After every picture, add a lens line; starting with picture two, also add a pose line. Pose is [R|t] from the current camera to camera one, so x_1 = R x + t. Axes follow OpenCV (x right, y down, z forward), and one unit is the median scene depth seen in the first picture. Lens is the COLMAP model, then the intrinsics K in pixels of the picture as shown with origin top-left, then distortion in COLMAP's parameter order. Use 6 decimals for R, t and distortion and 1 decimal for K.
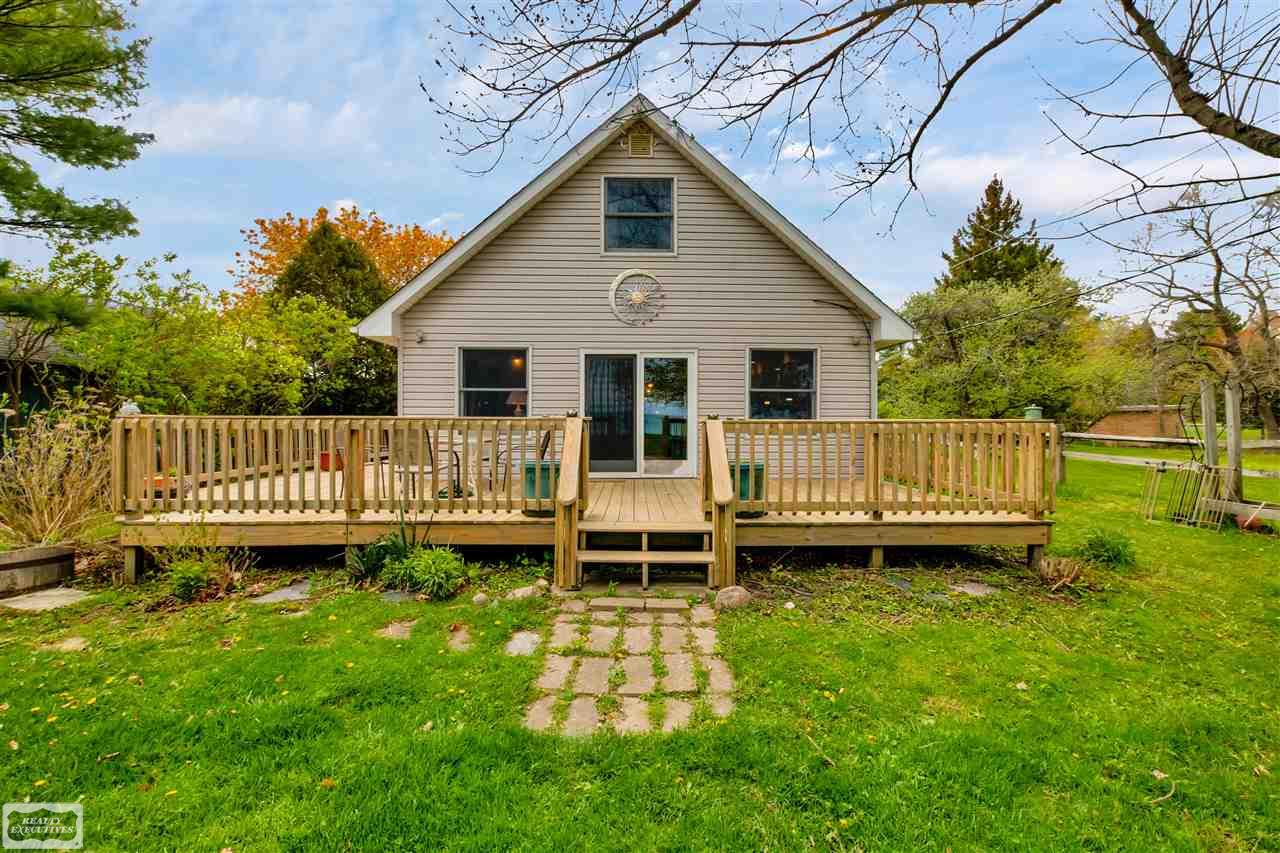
lens RADIAL K [[547.7, 0, 642.9], [0, 547.7, 437.3], [0, 0, 1]] dist [0.003588, 0.000162]
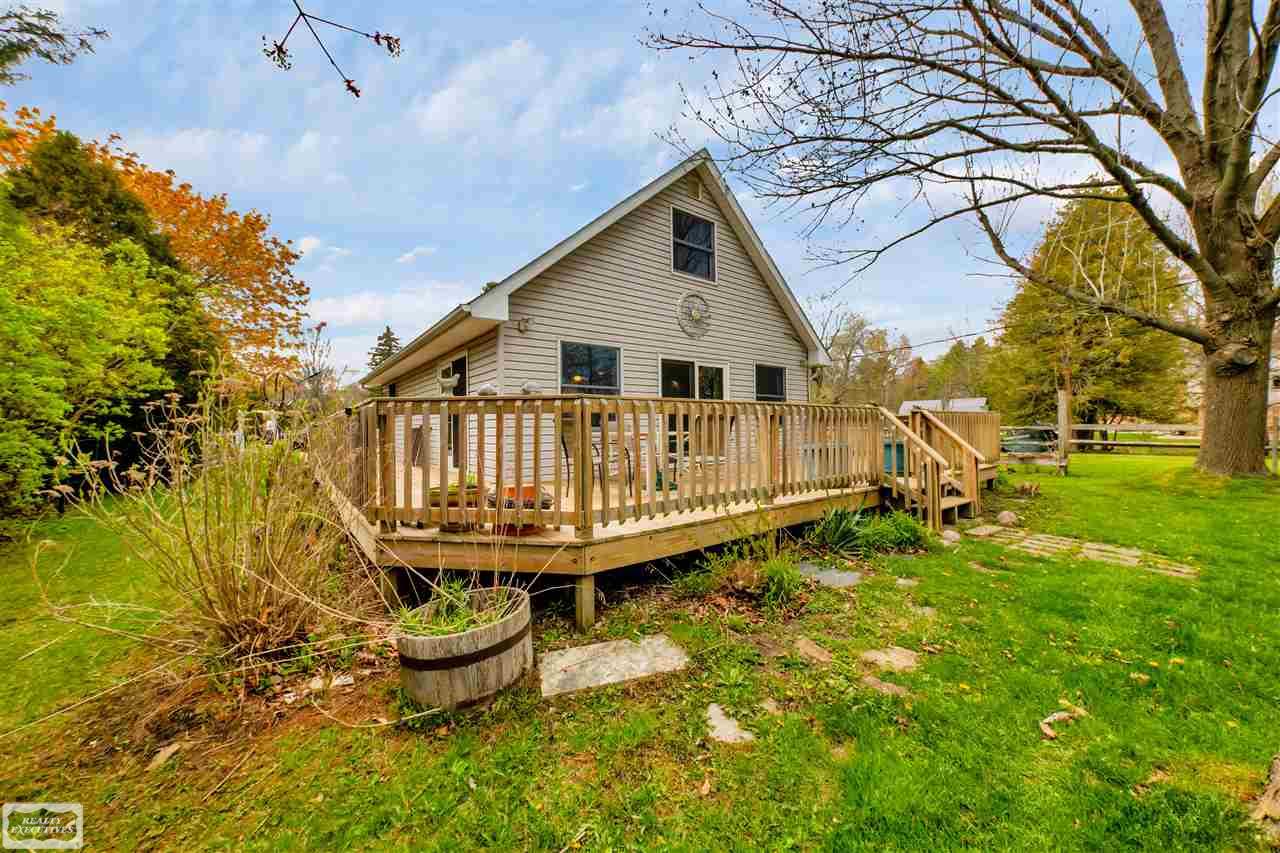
lens RADIAL K [[447.5, 0, 638.5], [0, 447.5, 419.0], [0, 0, 1]] dist [0.015319, 0.000216]
pose [[0.812218, 0.000776, 0.583353, -0.678749], [0.016142, 0.999586, -0.023805, -0.005288], [-0.583130, 0.028752, 0.811870, 0.281164]]
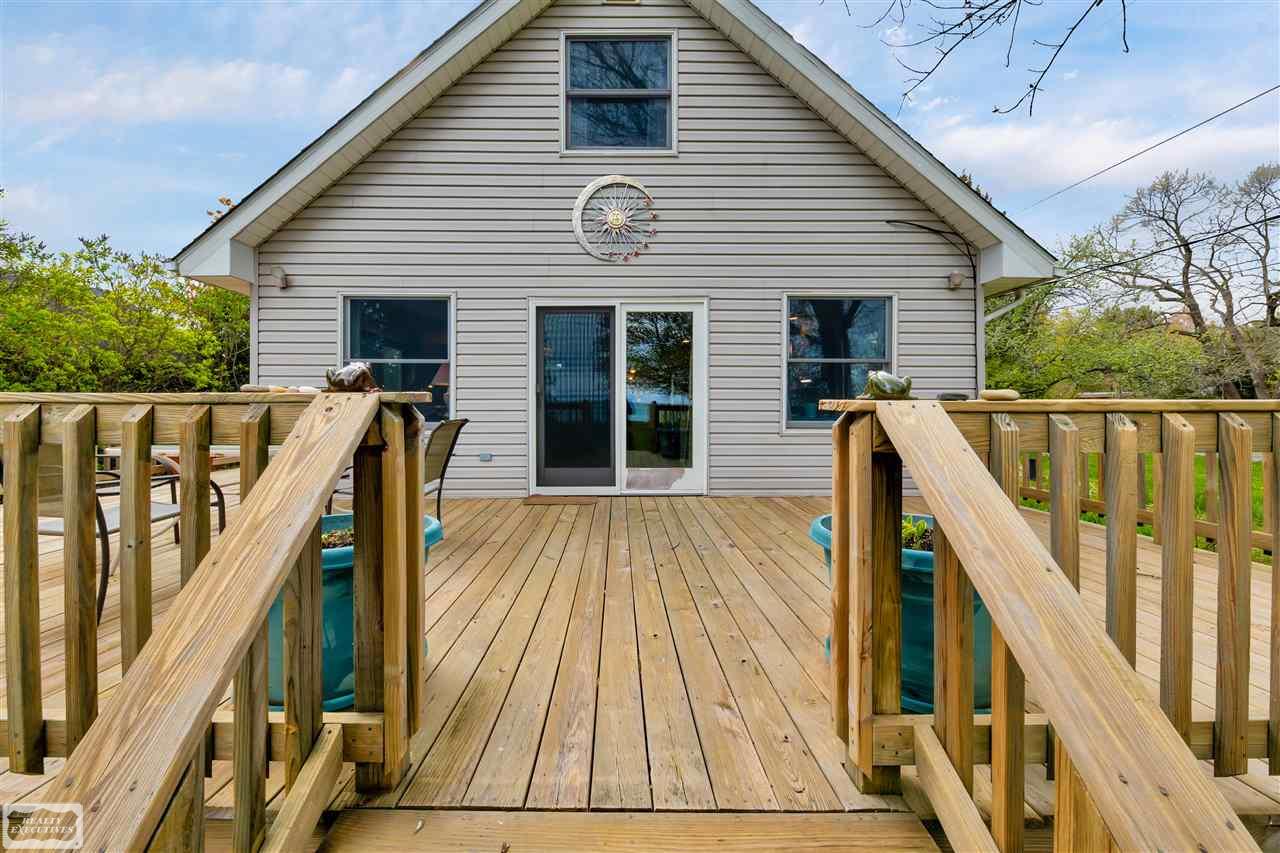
lens RADIAL K [[447.5, 0, 617.8], [0, 447.5, 413.4], [0, 0, 1]] dist [0.015319, 0.000216]
pose [[0.999846, -0.002325, -0.017418, 0.000801], [0.001988, 0.999810, -0.019372, -0.012966], [0.017460, 0.019334, 0.999661, 0.466859]]
